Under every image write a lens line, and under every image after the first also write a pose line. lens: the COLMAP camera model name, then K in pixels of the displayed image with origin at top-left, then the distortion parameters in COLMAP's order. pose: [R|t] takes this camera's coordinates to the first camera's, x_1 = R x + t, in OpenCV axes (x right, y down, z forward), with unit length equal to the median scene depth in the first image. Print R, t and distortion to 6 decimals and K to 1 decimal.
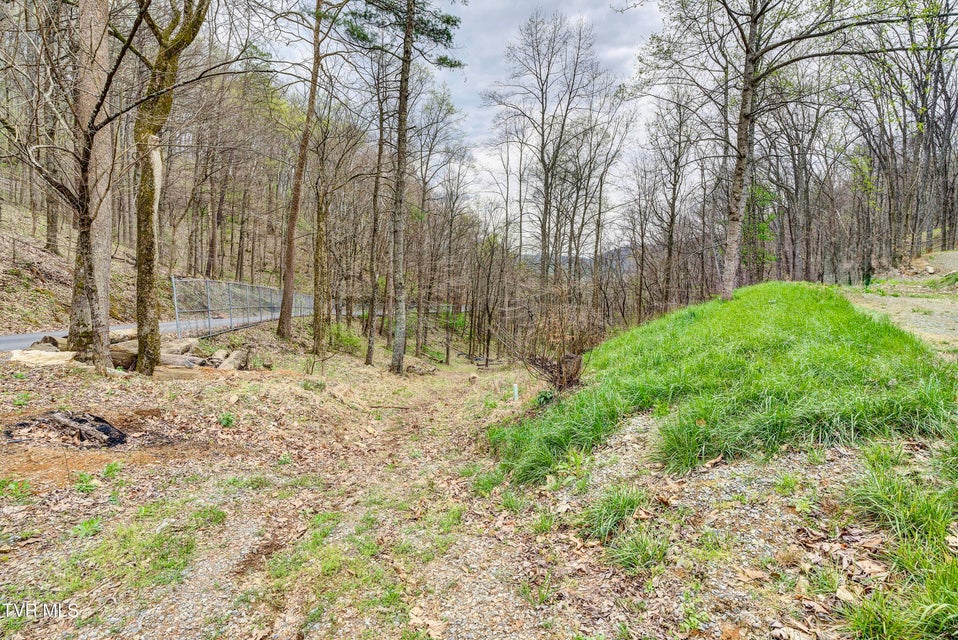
lens RADIAL K [[454.4, 0, 476.4], [0, 454.4, 317.5], [0, 0, 1]] dist [-0.002593, -0.000340]
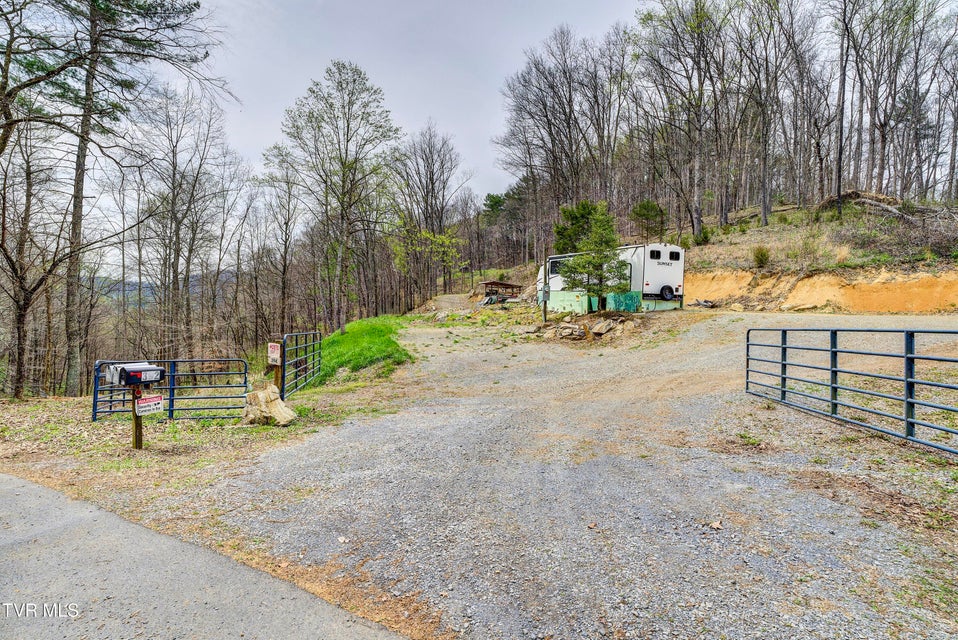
lens RADIAL K [[454.4, 0, 478.3], [0, 454.4, 319.3], [0, 0, 1]] dist [-0.002593, -0.000340]
pose [[0.662698, -0.007104, 0.748853, -0.199656], [0.057029, 0.997530, -0.041006, 0.003735], [-0.746712, 0.069881, 0.661466, -0.279457]]
